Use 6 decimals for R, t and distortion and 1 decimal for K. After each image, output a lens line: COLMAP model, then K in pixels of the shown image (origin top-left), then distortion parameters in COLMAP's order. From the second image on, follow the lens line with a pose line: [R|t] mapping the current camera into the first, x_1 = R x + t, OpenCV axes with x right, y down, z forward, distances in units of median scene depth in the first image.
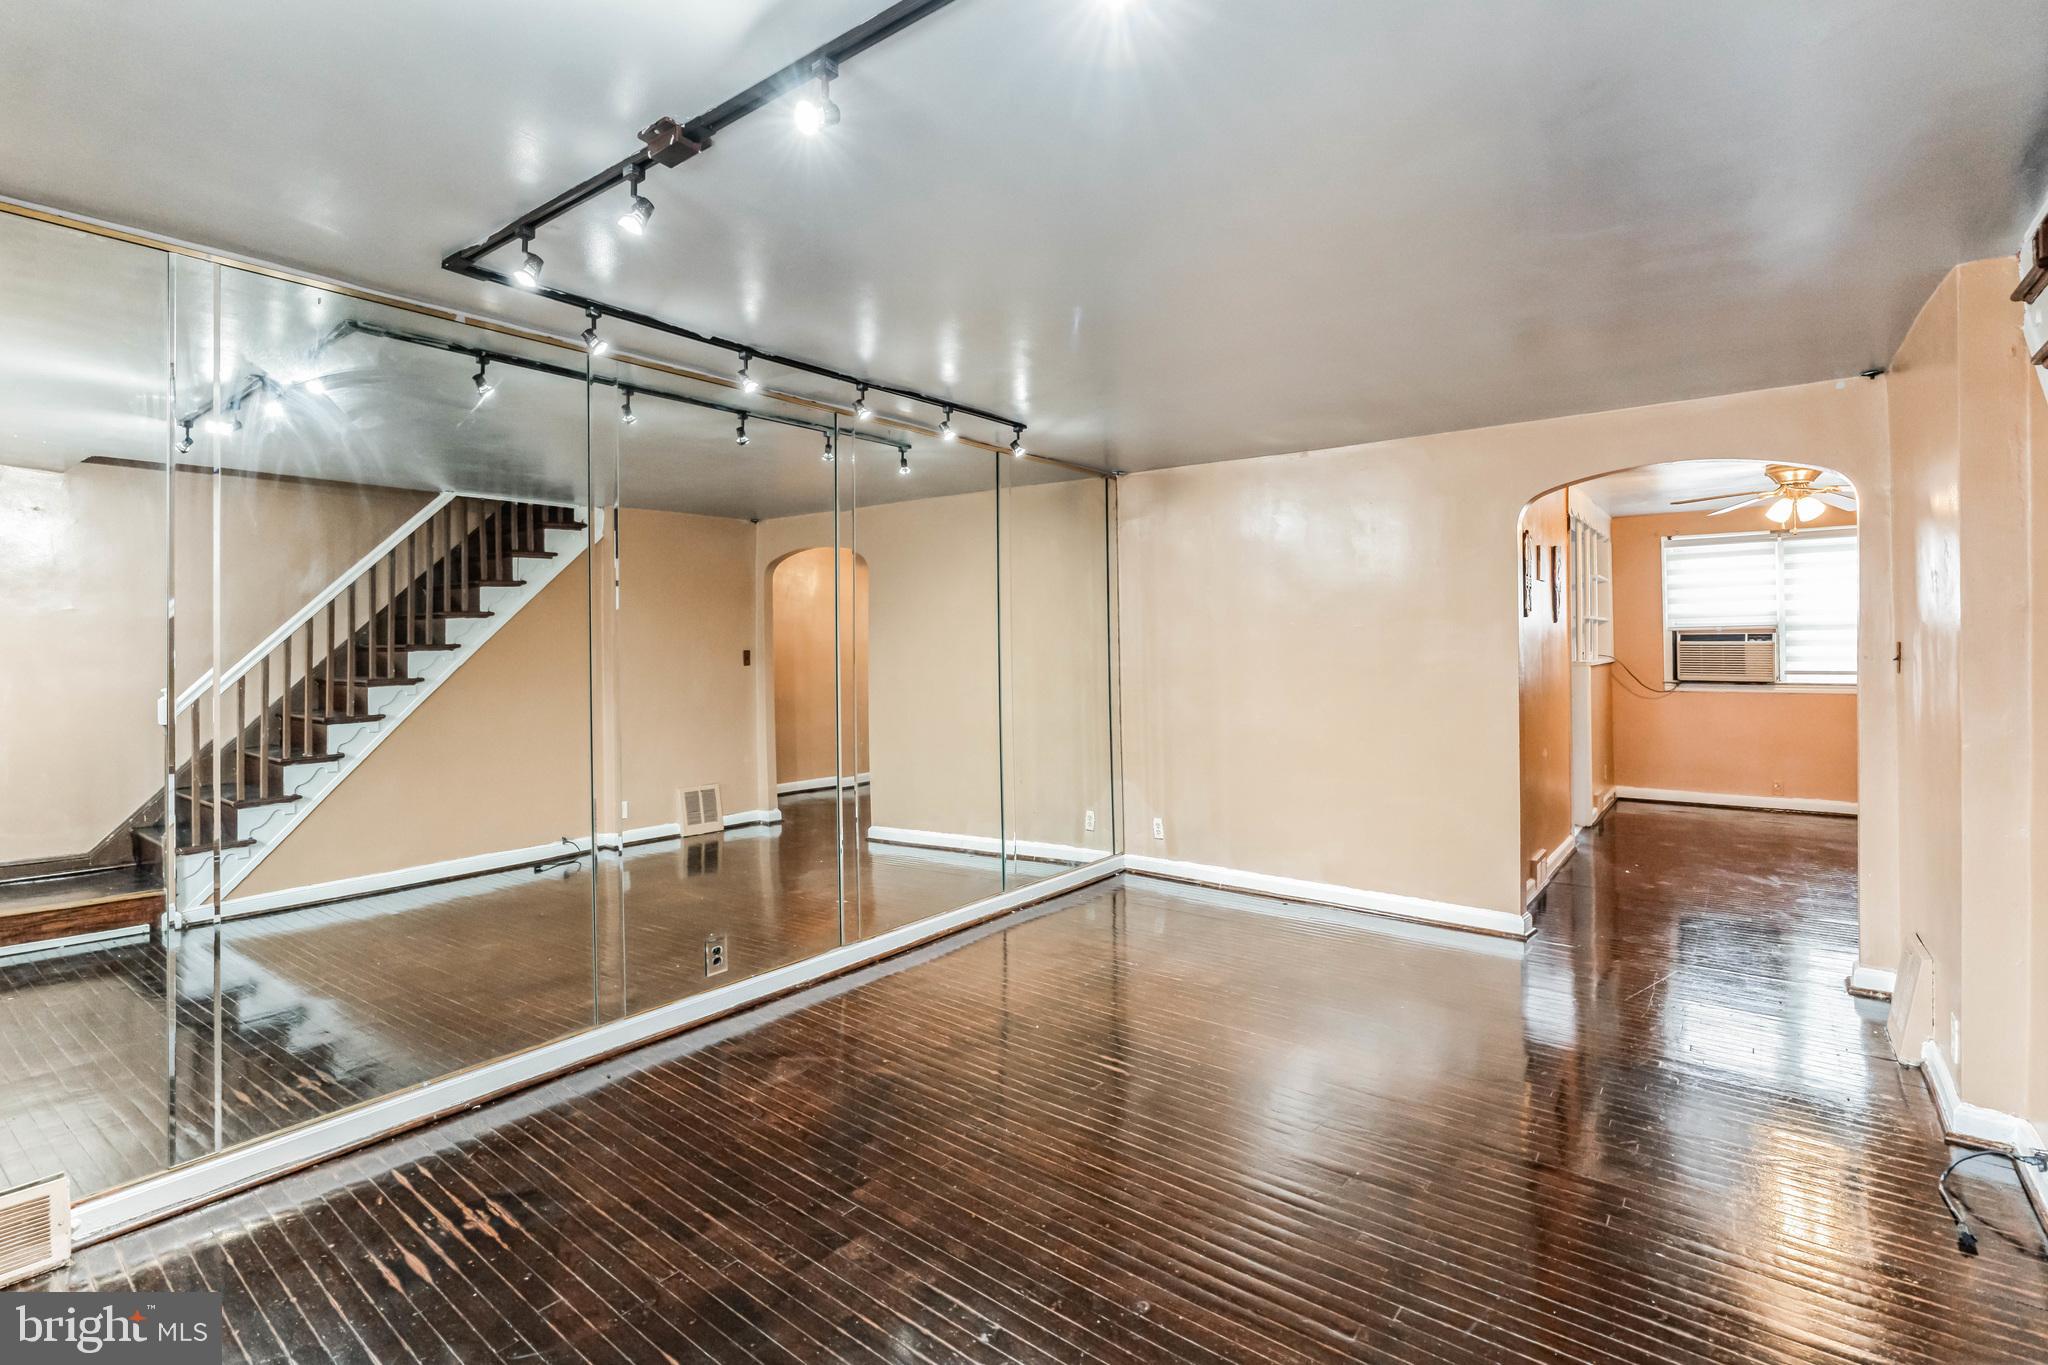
lens RADIAL K [[941.1, 0, 1011.1], [0, 941.1, 630.2], [0, 0, 1]] dist [-0.012588, 0.005877]
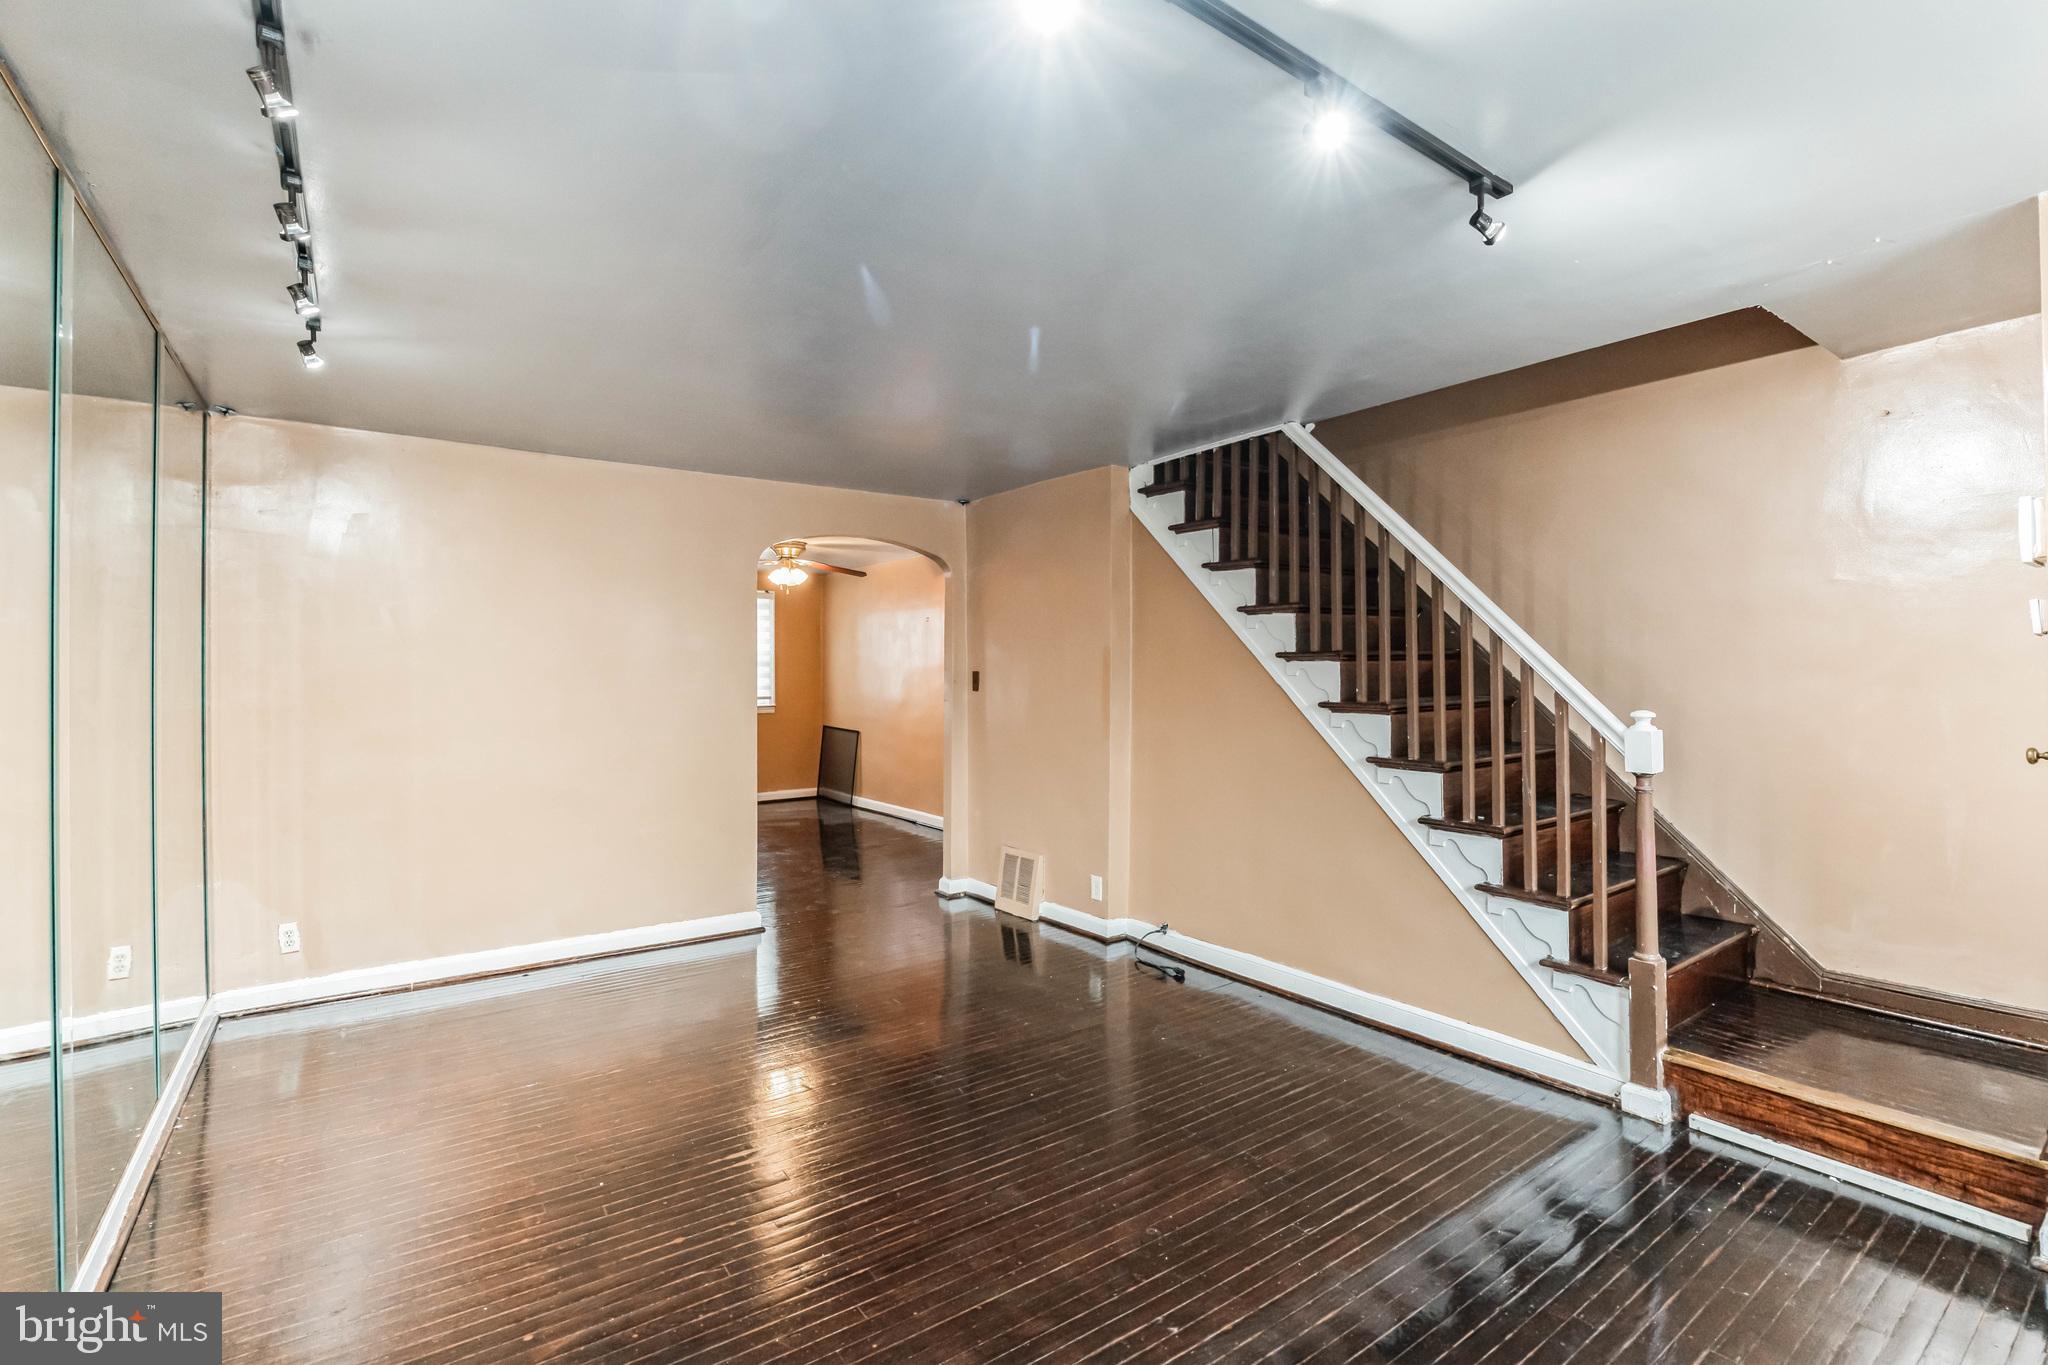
lens RADIAL K [[939.5, 0, 1017.6], [0, 939.5, 650.5], [0, 0, 1]] dist [-0.003382, 0.000298]
pose [[0.275696, 0.030823, 0.960750, -0.399845], [-0.009803, 0.999524, -0.029254, 0.015917], [-0.961195, -0.001353, 0.275867, 0.323959]]
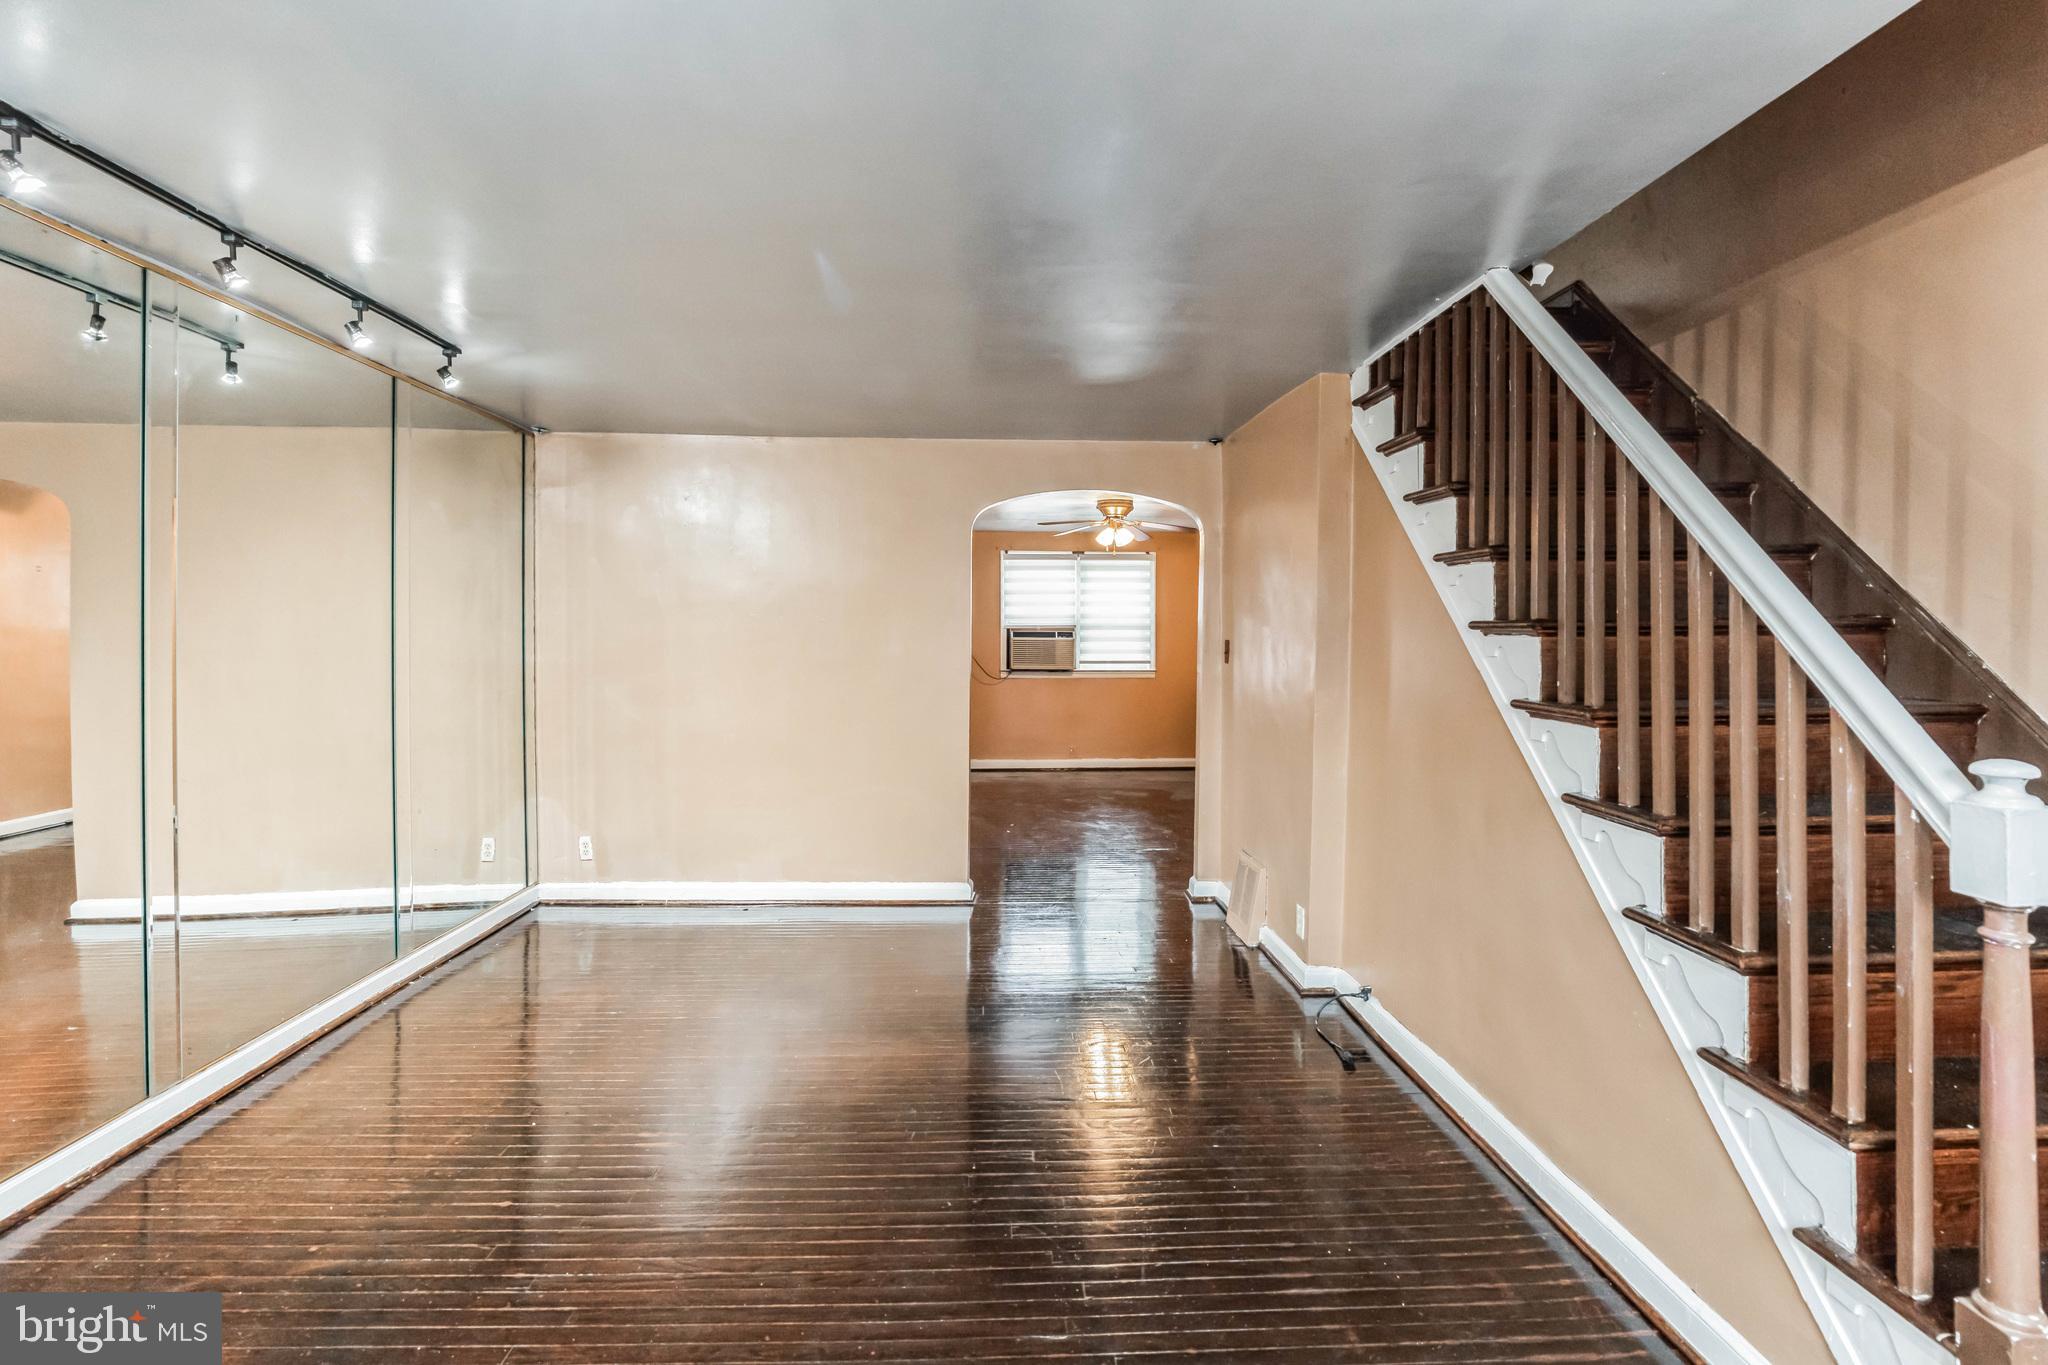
lens RADIAL K [[941.1, 0, 1011.1], [0, 941.1, 630.2], [0, 0, 1]] dist [-0.012588, 0.005877]
pose [[0.759504, 0.014995, 0.650329, -0.120714], [-0.020512, 0.999789, 0.000903, 0.002278], [-0.650179, -0.014026, 0.759652, 0.103832]]
